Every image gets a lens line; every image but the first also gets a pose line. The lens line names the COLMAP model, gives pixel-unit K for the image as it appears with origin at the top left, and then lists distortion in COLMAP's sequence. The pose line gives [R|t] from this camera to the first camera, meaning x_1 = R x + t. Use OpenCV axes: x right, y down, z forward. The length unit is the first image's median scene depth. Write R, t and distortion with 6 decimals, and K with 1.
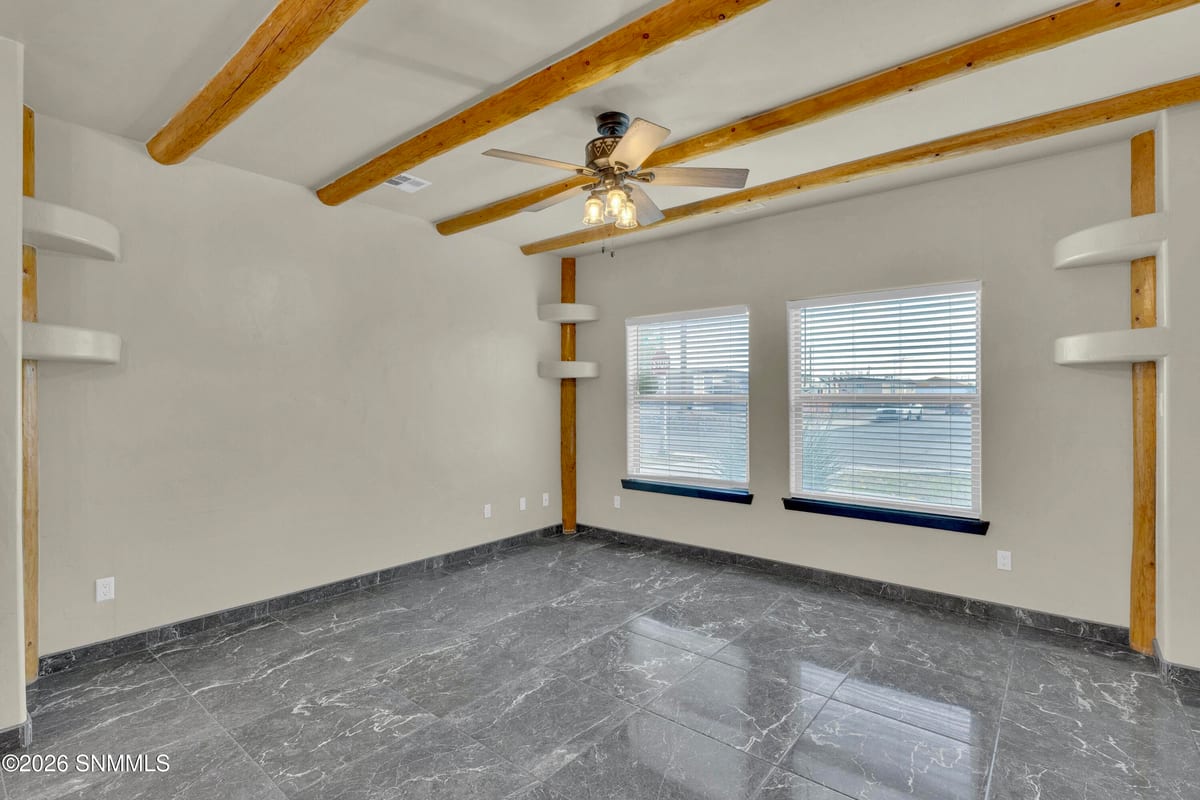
lens RADIAL K [[565.2, 0, 593.5], [0, 565.2, 397.5], [0, 0, 1]] dist [-0.002828, 0.001540]
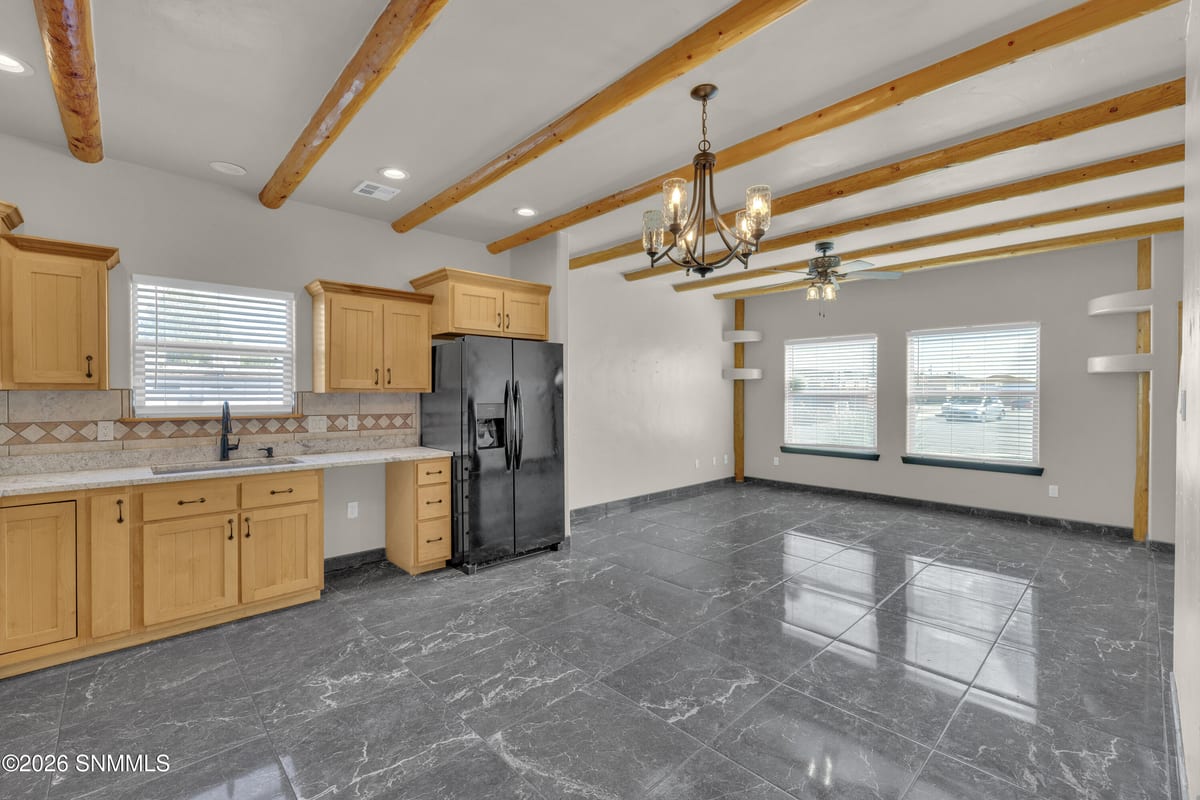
lens RADIAL K [[506.7, 0, 594.4], [0, 506.7, 398.4], [0, 0, 1]] dist [-0.000157, -0.000428]
pose [[0.991753, 0.004345, -0.128088, -0.431351], [-0.003038, 0.999941, 0.010397, 0.004397], [0.128126, -0.009922, 0.991708, -0.662321]]
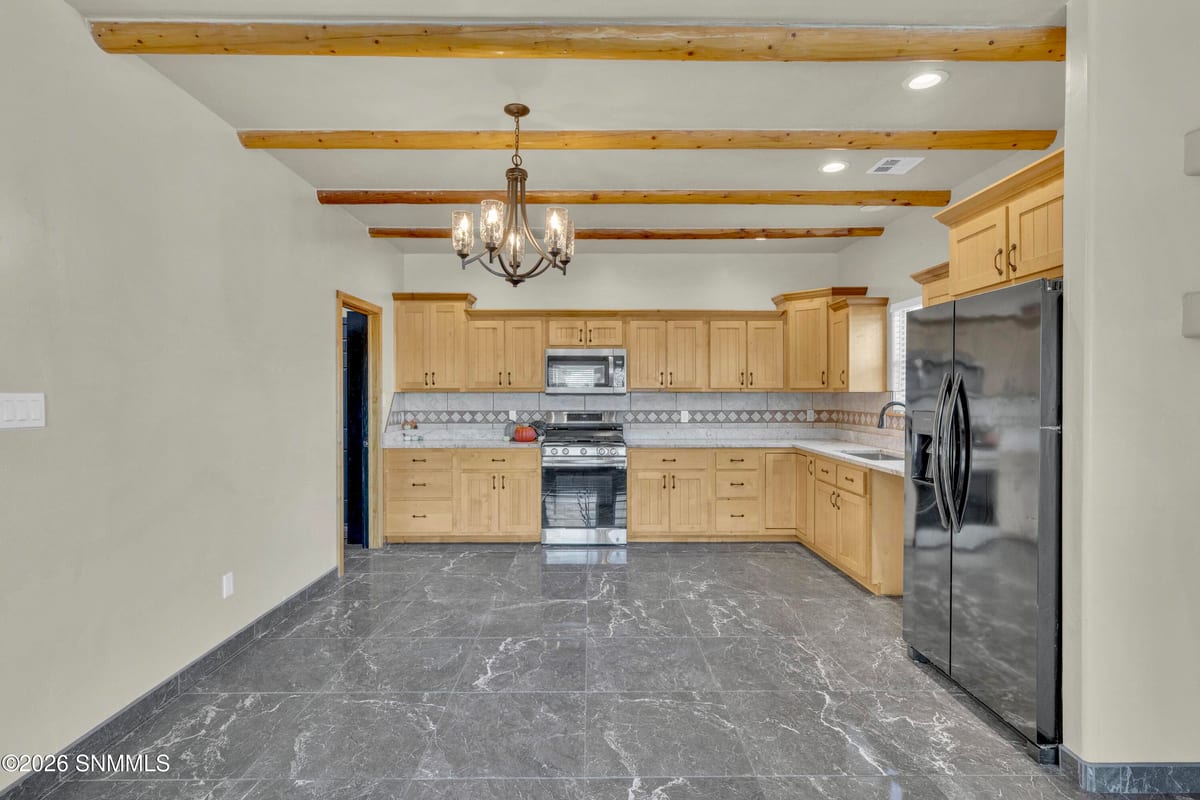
lens RADIAL K [[599.3, 0, 598.3], [0, 599.3, 395.5], [0, 0, 1]] dist [-0.001909, 0.001569]
pose [[-0.760713, 0.006321, -0.649058, 0.109485], [0.003891, 0.999979, 0.005178, 0.000459], [0.649077, 0.001414, -0.760722, 0.802489]]
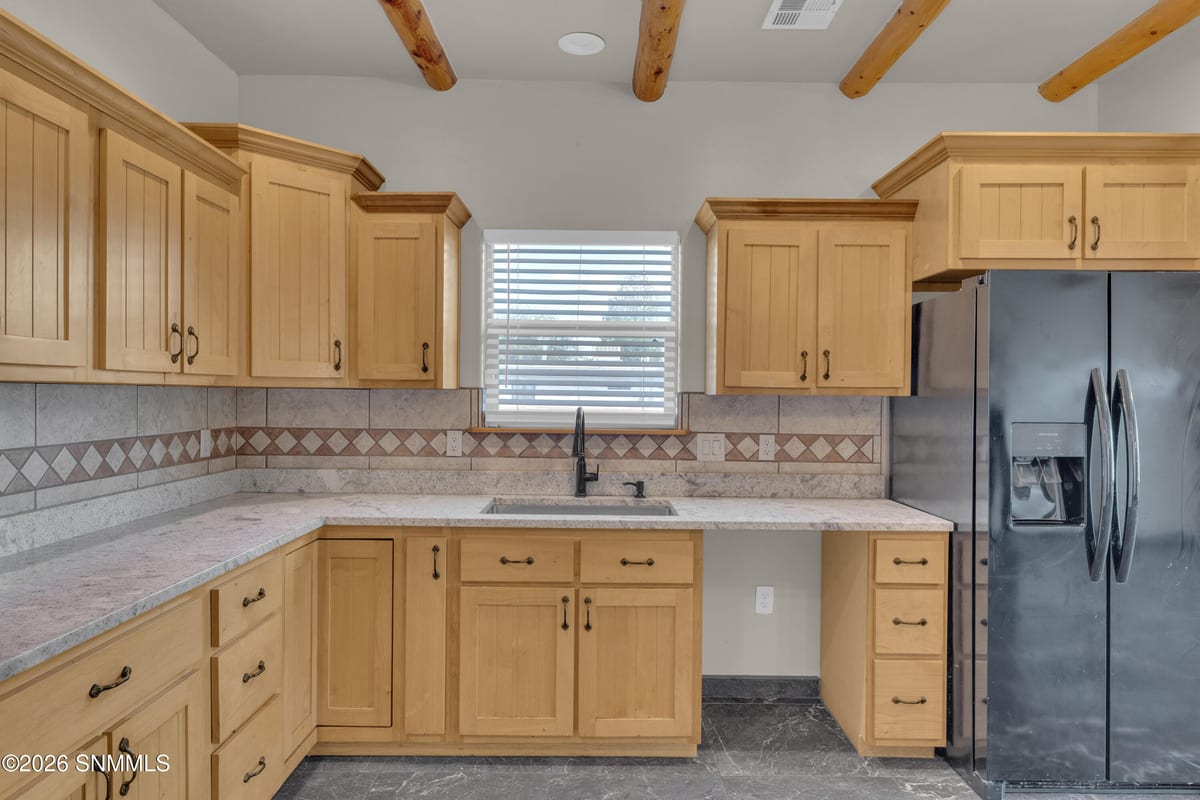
lens RADIAL K [[719.8, 0, 596.0], [0, 719.8, 398.6], [0, 0, 1]] dist [-0.001552, 0.002715]
pose [[0.639734, 0.014189, -0.768466, -0.552317], [-0.010869, 0.999897, 0.009414, 0.003405], [0.768520, 0.002330, 0.639822, -0.348104]]
